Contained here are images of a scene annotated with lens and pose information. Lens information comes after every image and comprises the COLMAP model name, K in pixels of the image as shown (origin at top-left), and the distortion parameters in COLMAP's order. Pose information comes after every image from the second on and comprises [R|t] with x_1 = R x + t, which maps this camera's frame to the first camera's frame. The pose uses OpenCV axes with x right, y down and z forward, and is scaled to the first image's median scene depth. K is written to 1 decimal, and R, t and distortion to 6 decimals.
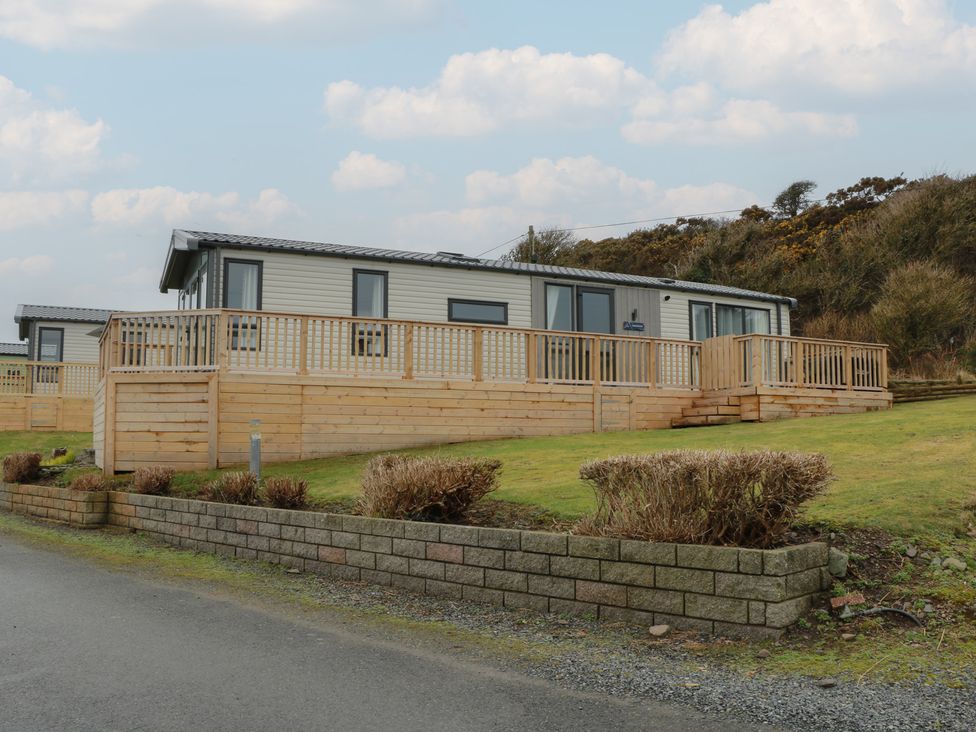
lens RADIAL K [[911.5, 0, 488.0], [0, 911.5, 366.0], [0, 0, 1]] dist [-0.131657, 0.020728]
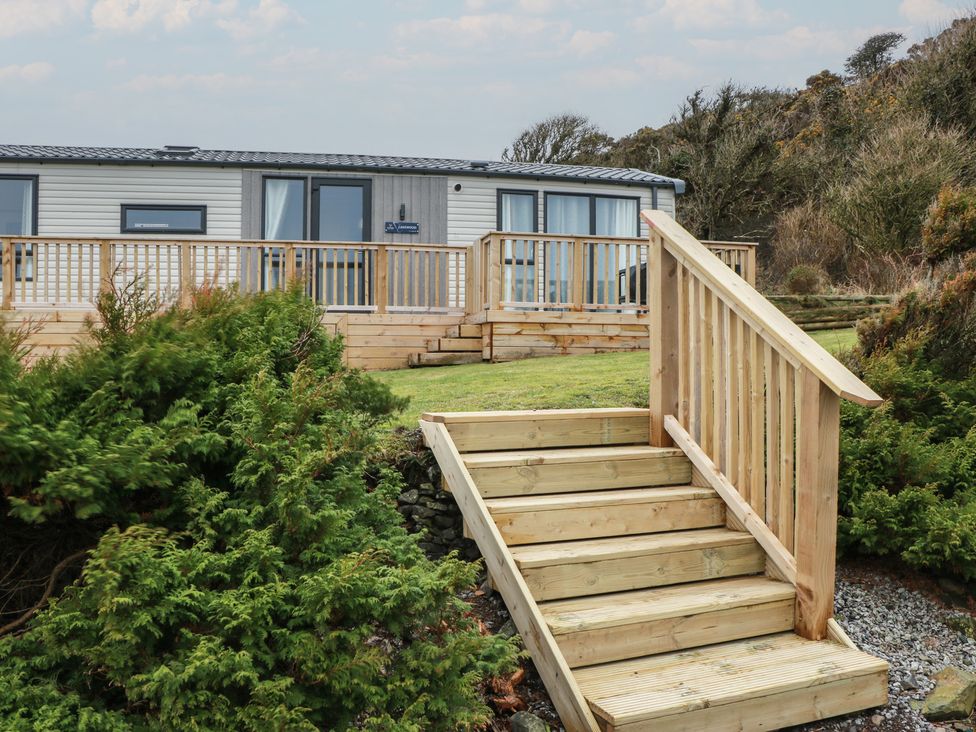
lens RADIAL K [[911.5, 0, 488.0], [0, 911.5, 366.0], [0, 0, 1]] dist [-0.131657, 0.020728]
pose [[0.956823, 0.004895, -0.290630, 0.482478], [0.020909, 0.996109, 0.085613, 0.006356], [0.289918, -0.087994, 0.952998, 0.339948]]
